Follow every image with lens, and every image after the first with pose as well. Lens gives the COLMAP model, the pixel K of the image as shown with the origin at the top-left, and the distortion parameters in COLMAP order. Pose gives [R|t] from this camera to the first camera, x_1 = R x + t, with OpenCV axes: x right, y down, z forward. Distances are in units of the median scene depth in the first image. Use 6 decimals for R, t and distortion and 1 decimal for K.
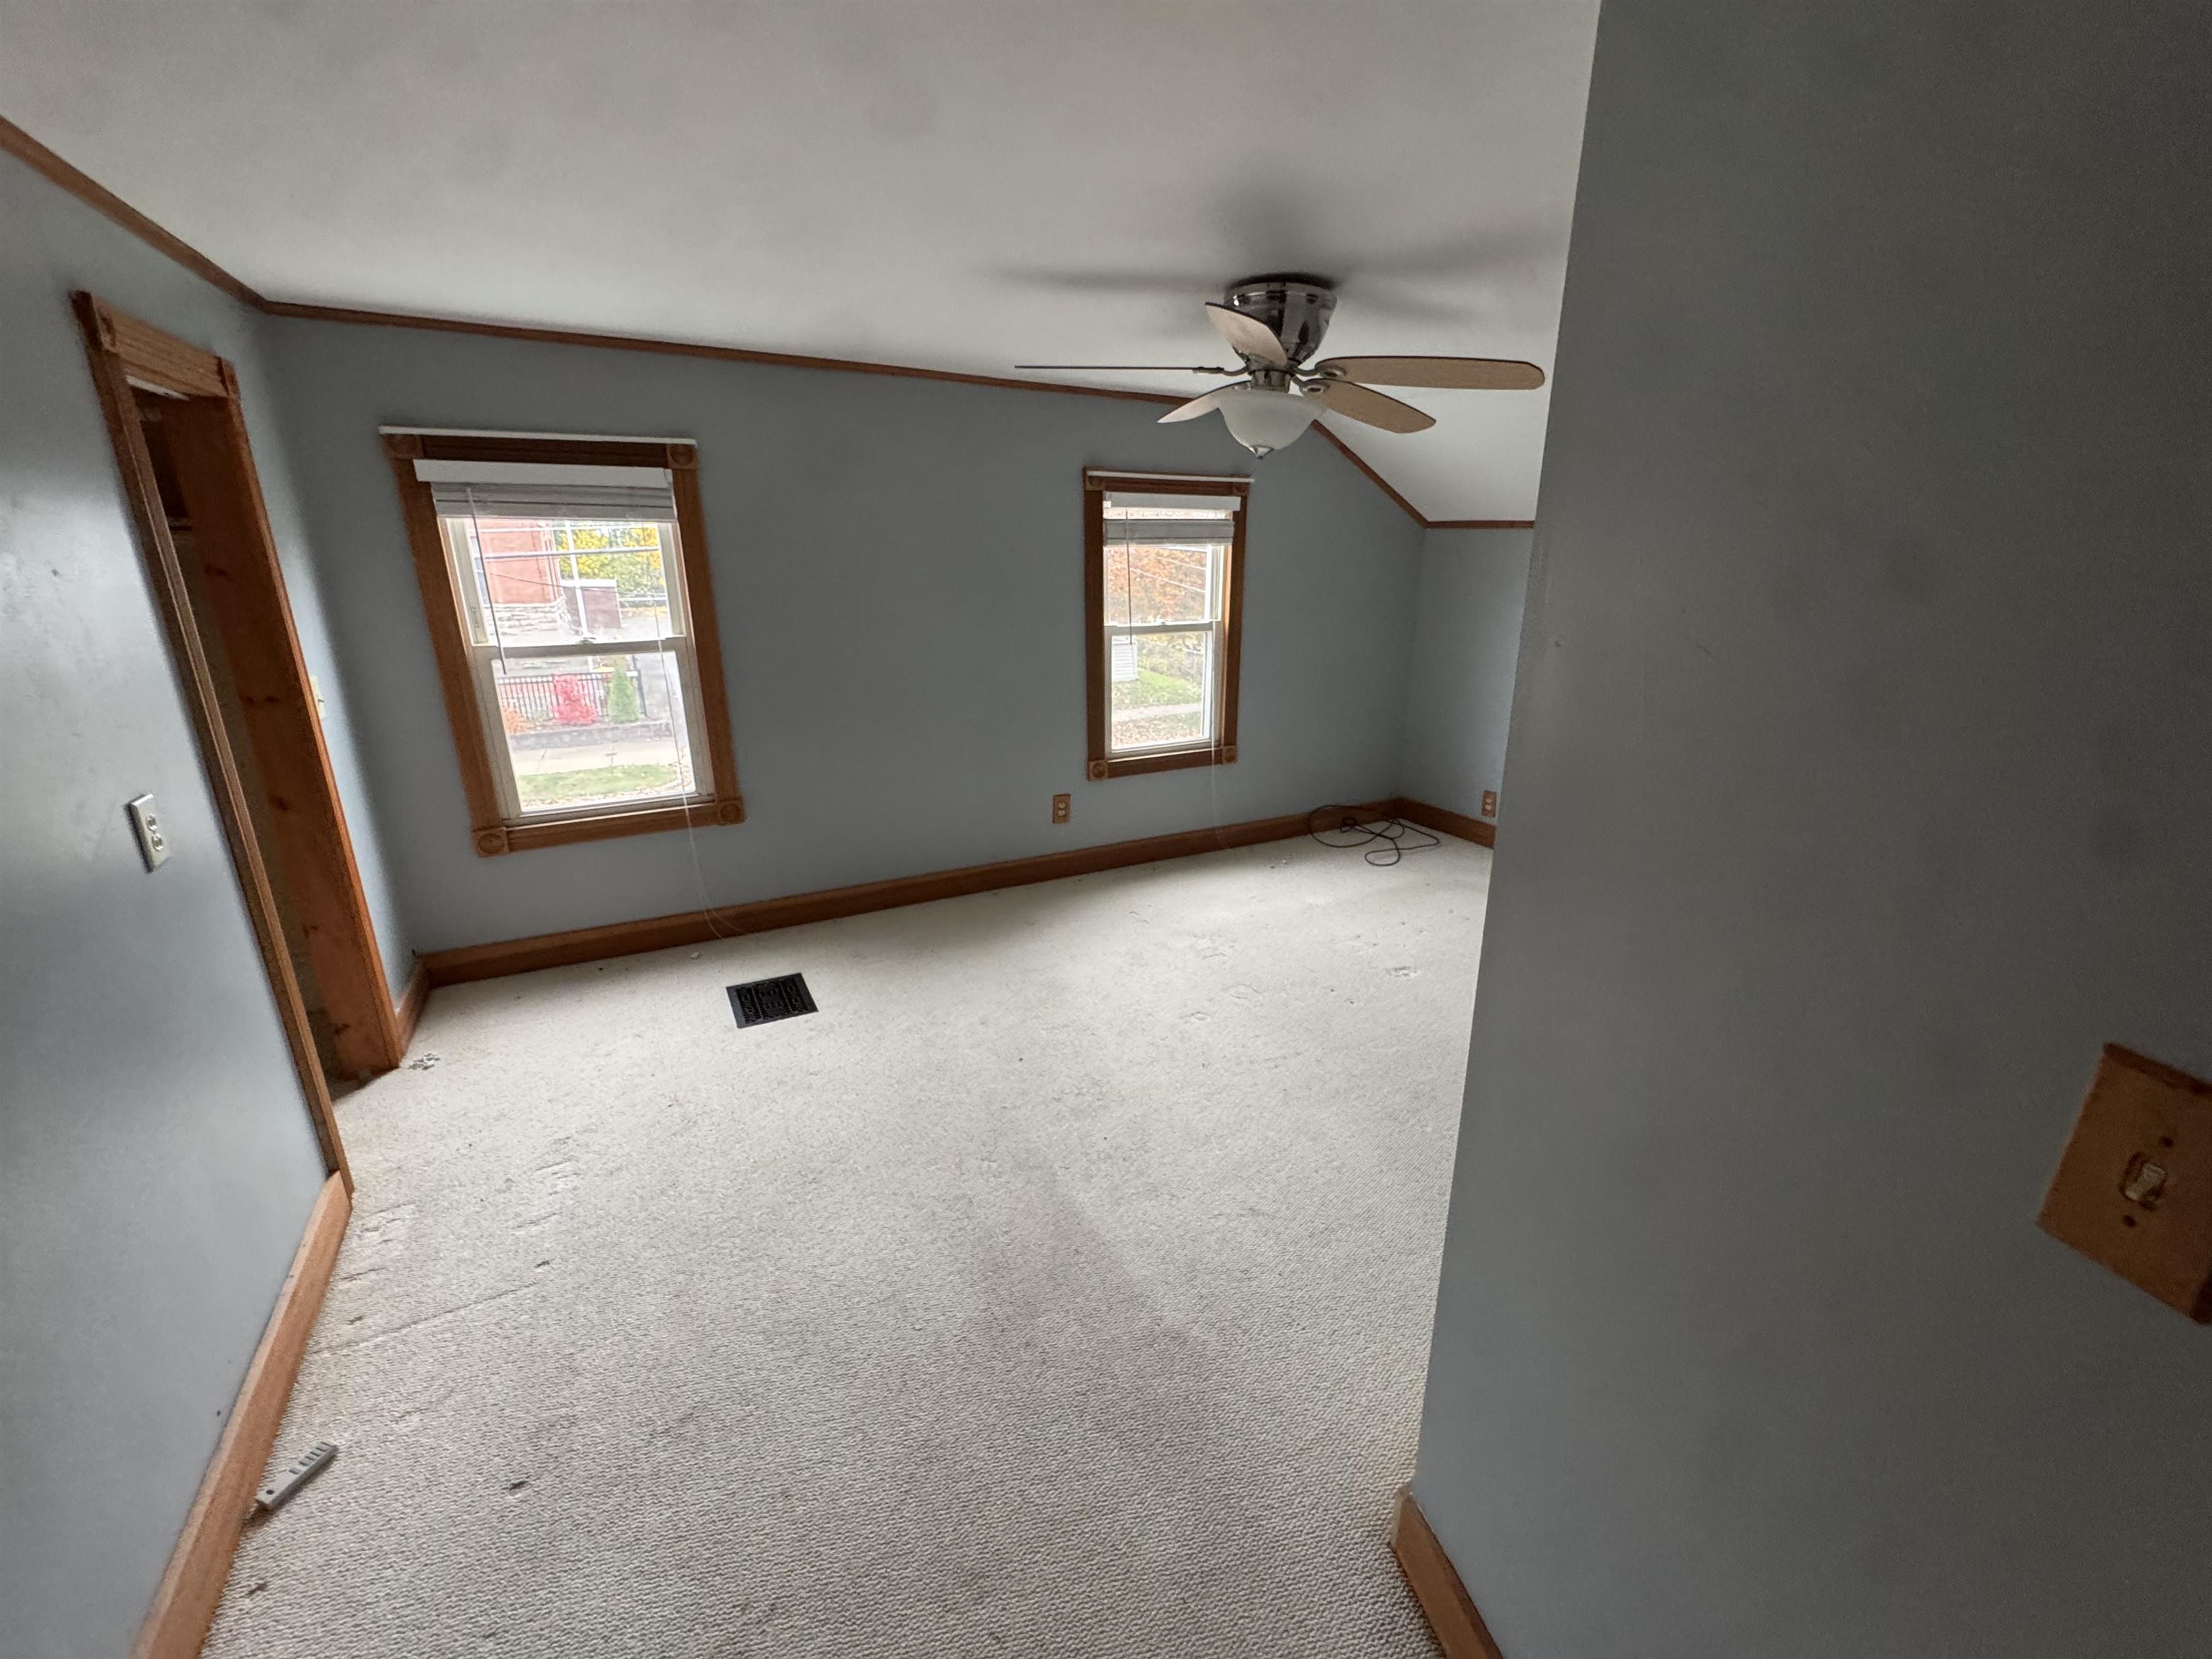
lens RADIAL K [[883.1, 0, 1108.1], [0, 883.1, 834.5], [0, 0, 1]] dist [-0.005097, 0.000738]
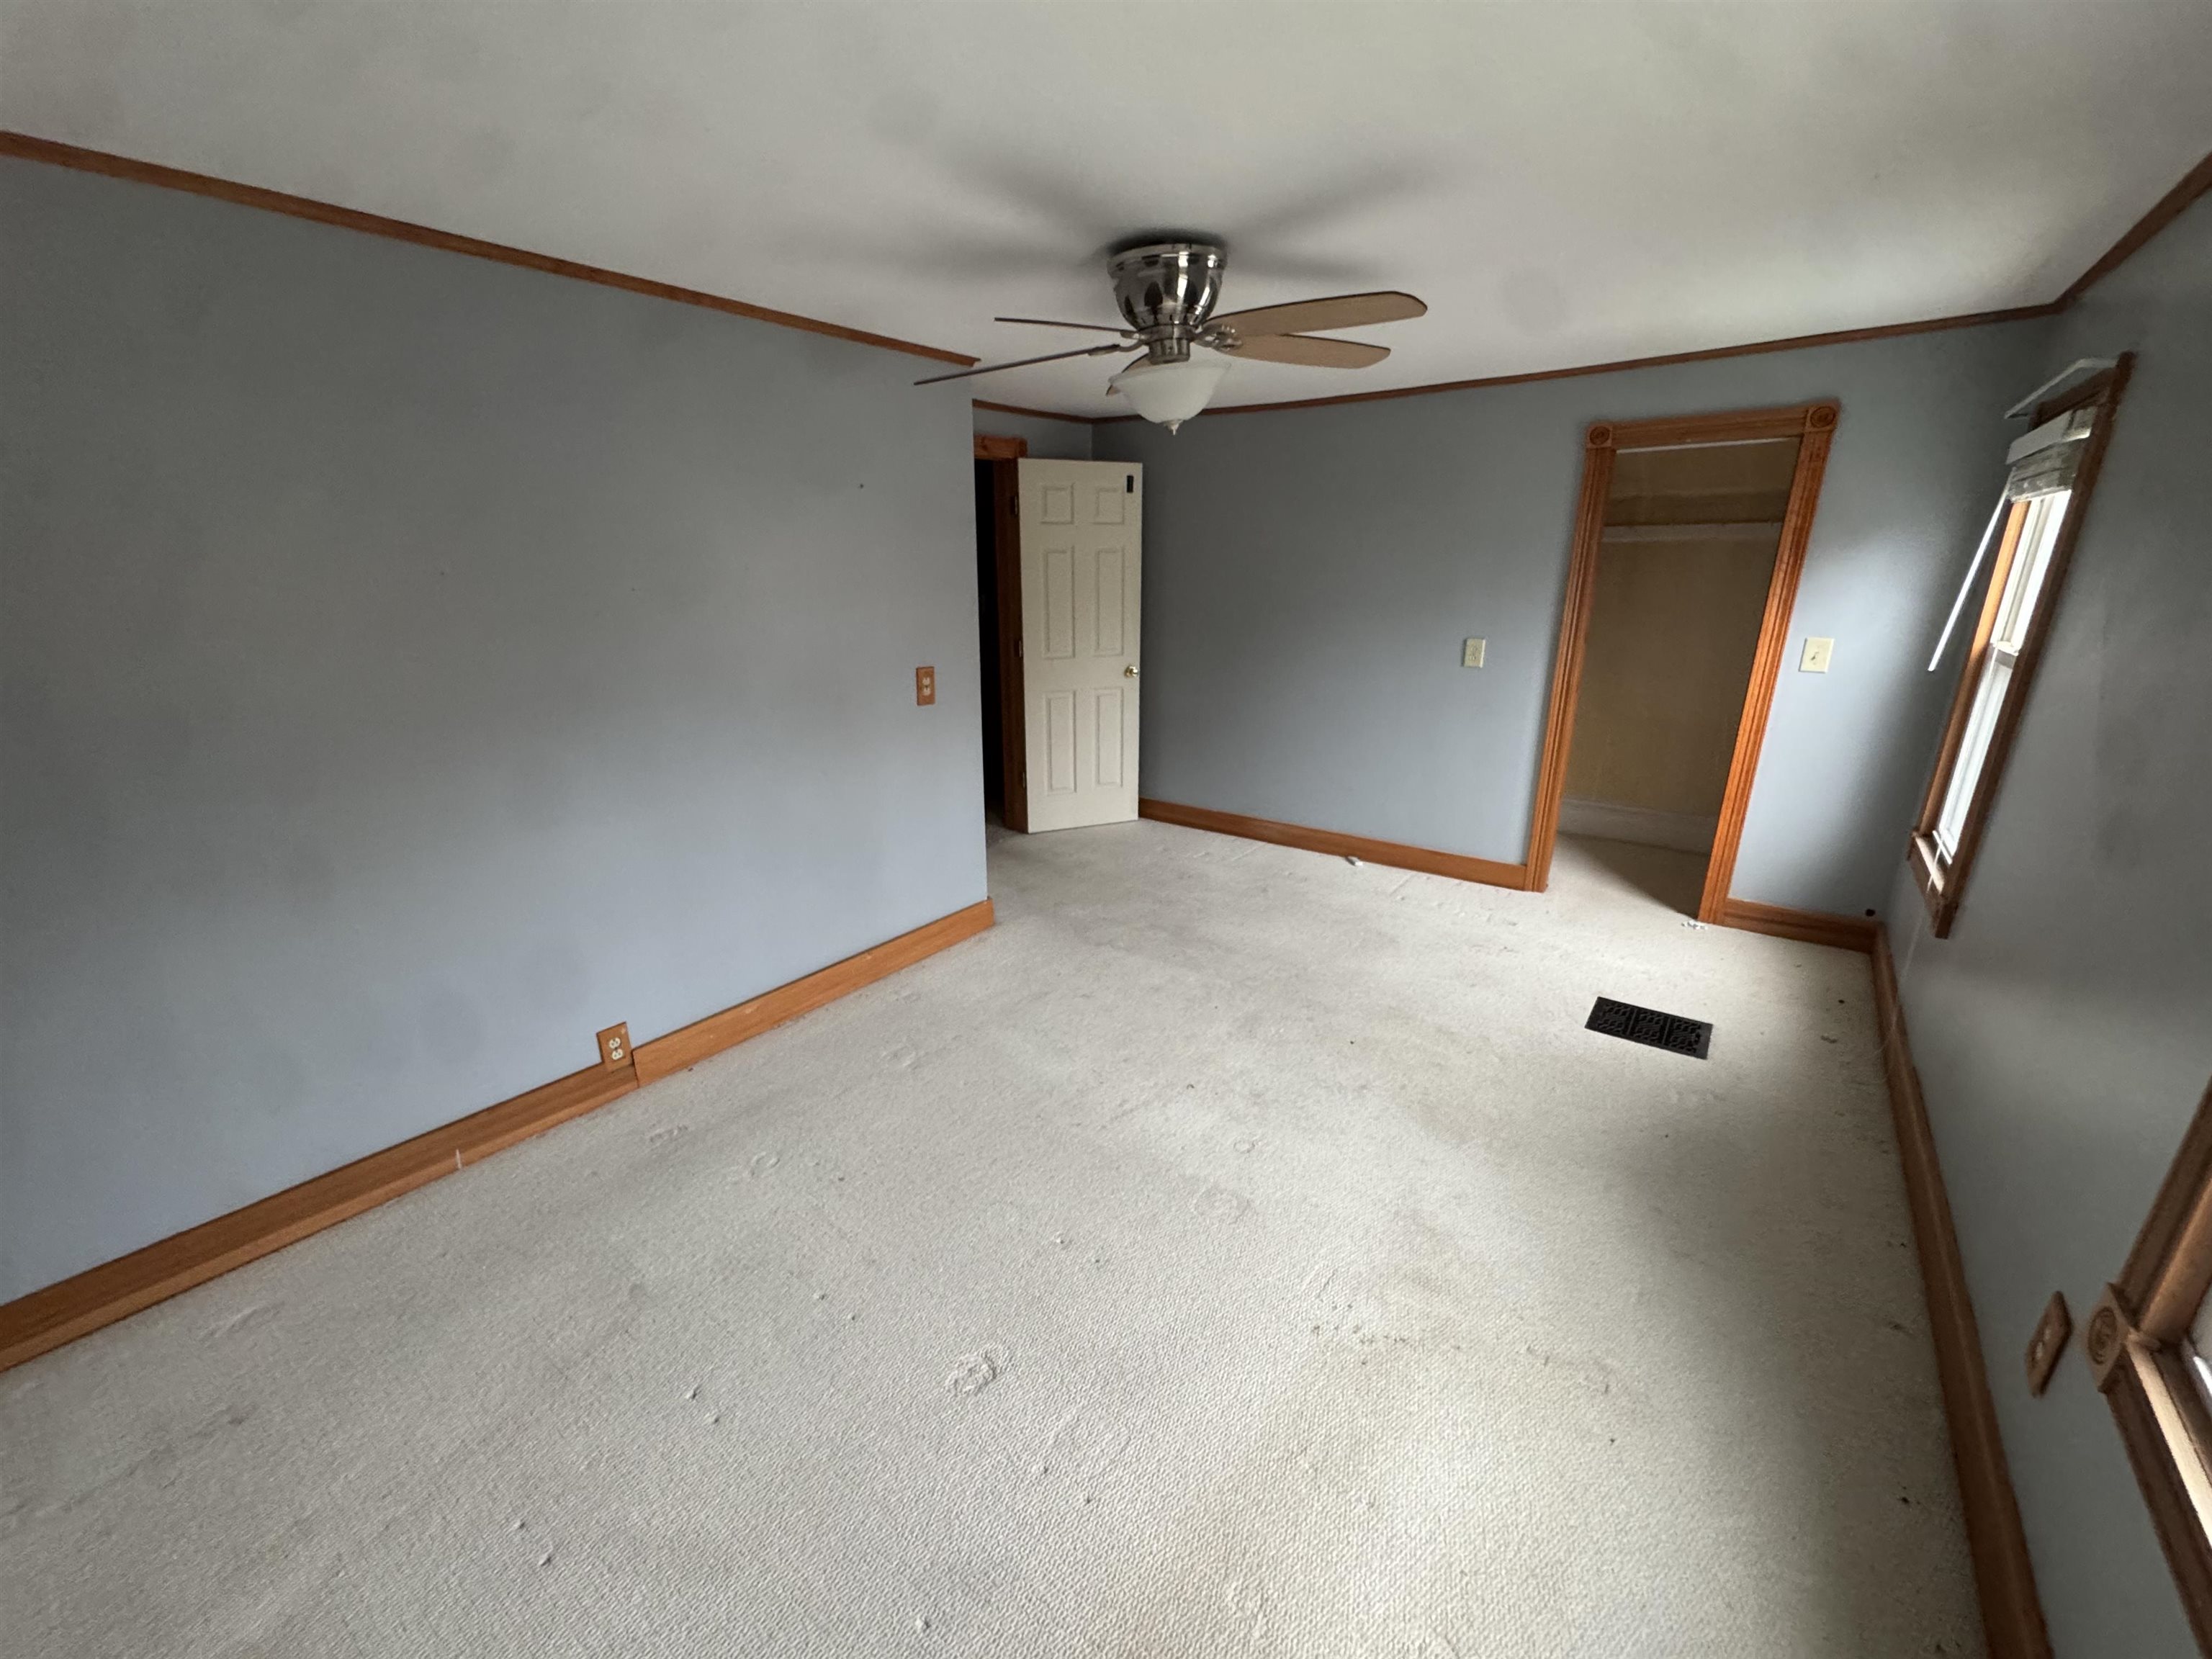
lens RADIAL K [[883.1, 0, 1110.1], [0, 883.1, 834.6], [0, 0, 1]] dist [-0.005097, 0.000738]
pose [[-0.907366, 0.122988, -0.401946, 0.361531], [-0.133587, 0.822289, 0.553168, -0.315213], [0.398549, 0.555621, -0.729688, 1.030611]]
